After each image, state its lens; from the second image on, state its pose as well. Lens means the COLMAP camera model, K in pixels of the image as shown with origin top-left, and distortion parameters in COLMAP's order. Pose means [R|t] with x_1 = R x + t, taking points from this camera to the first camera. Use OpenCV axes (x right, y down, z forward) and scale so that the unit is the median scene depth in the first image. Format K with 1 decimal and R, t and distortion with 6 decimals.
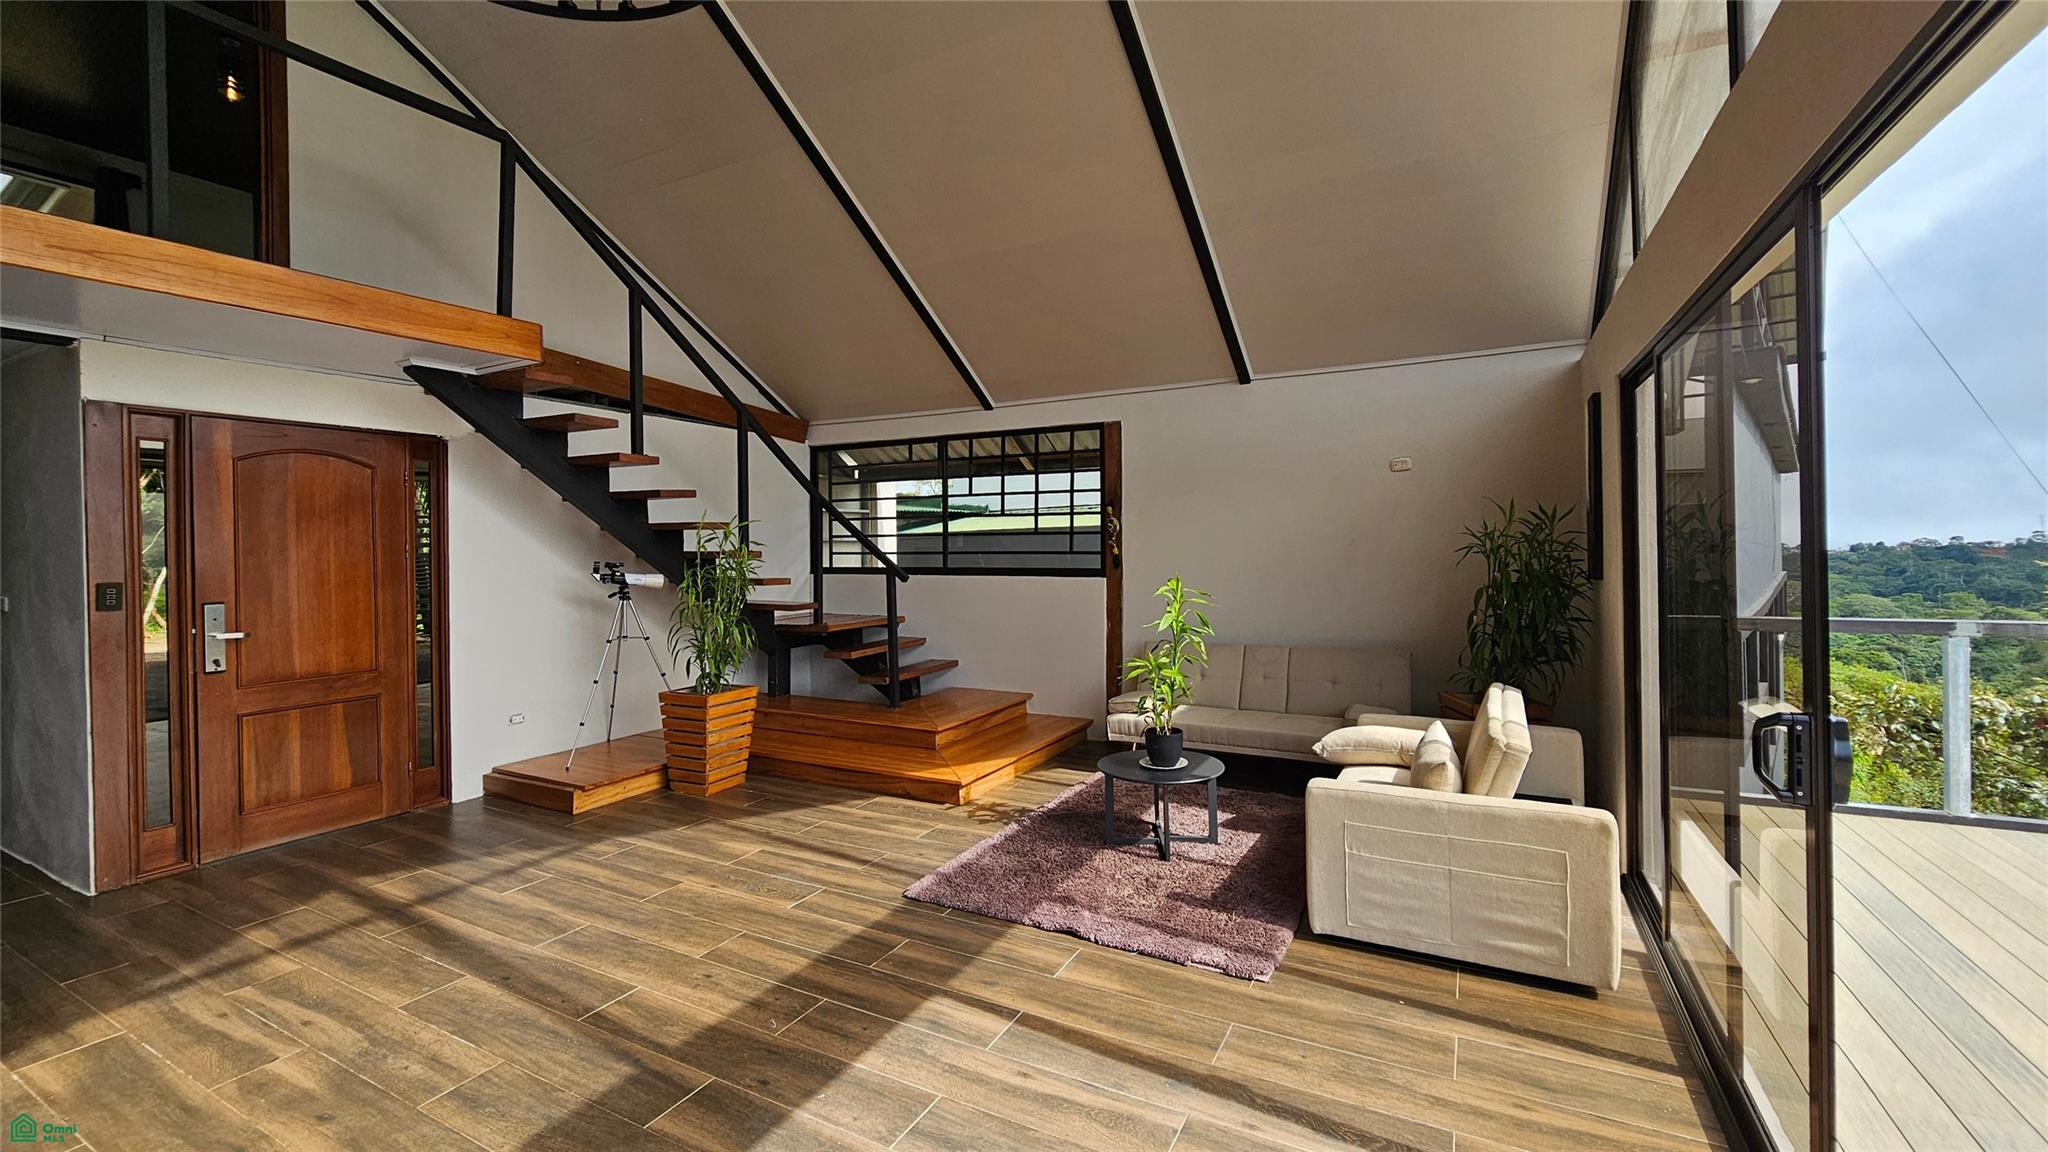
lens RADIAL K [[837.8, 0, 1017.7], [0, 837.8, 552.8], [0, 0, 1]] dist [-0.010421, 0.002084]
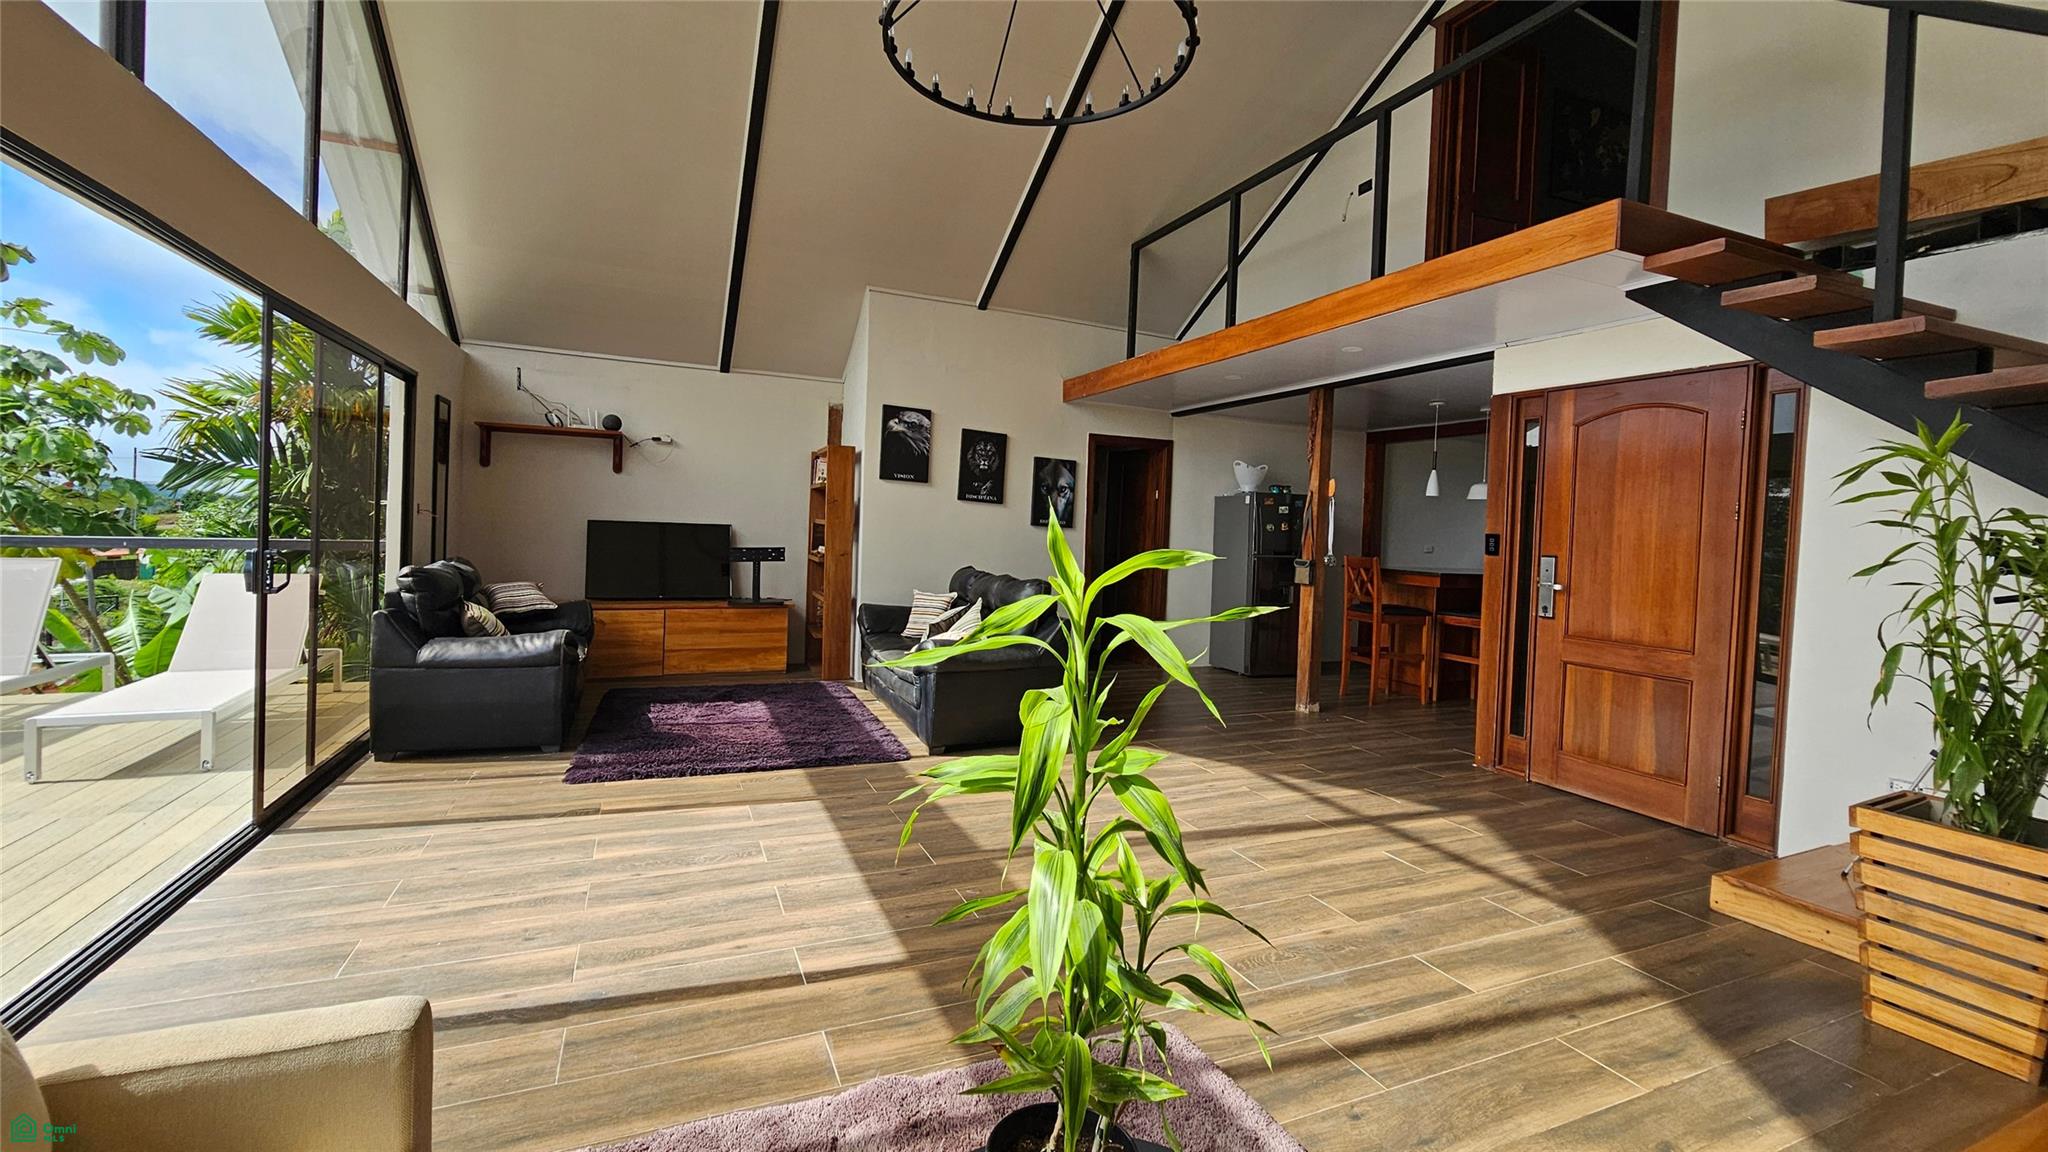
lens RADIAL K [[837.8, 0, 1018.2], [0, 837.8, 560.2], [0, 0, 1]] dist [-0.010421, 0.002084]
pose [[-0.616740, 0.027203, -0.786697, 0.351455], [-0.031775, 0.997728, 0.059411, 0.020328], [0.786525, 0.061638, -0.614474, 1.070046]]
